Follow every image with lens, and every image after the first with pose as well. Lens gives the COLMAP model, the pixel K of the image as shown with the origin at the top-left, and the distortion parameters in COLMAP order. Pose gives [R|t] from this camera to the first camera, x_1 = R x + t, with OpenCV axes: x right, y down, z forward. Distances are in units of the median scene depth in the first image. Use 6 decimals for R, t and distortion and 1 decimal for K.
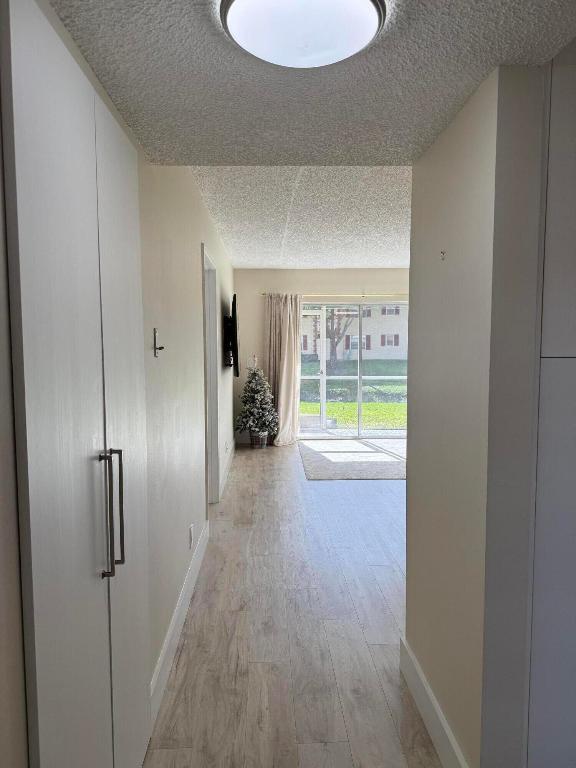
lens RADIAL K [[540.6, 0, 288.0], [0, 540.6, 384.0], [0, 0, 1]] dist [0.053744, -0.061236]
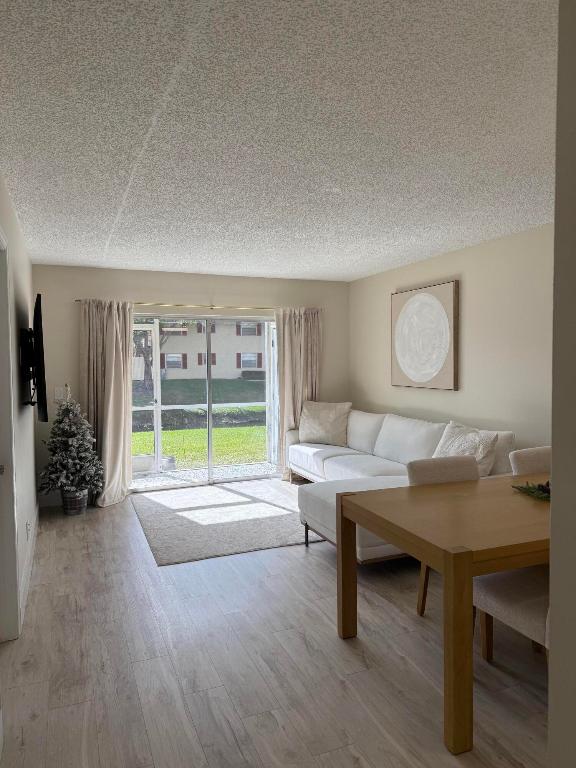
lens RADIAL K [[540.6, 0, 288.0], [0, 540.6, 384.0], [0, 0, 1]] dist [0.053744, -0.061236]
pose [[0.939047, -0.019665, 0.343225, -0.034105], [0.030941, 0.999145, -0.027405, -0.024270], [-0.342393, 0.036355, 0.938853, 0.220115]]
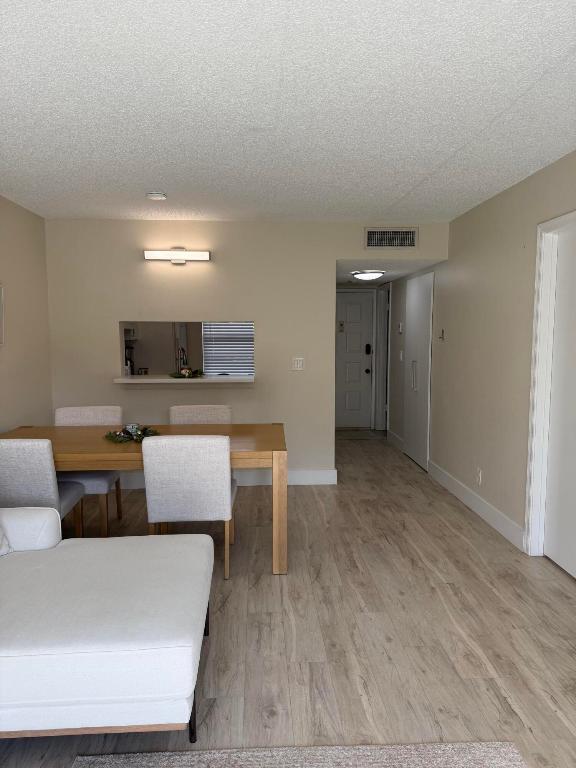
lens RADIAL K [[540.6, 0, 288.0], [0, 540.6, 384.0], [0, 0, 1]] dist [0.053744, -0.061236]
pose [[-0.999836, 0.005529, -0.017249, 0.144783], [0.002322, 0.983544, 0.180653, -0.087879], [0.017964, 0.180583, -0.983396, 1.024515]]
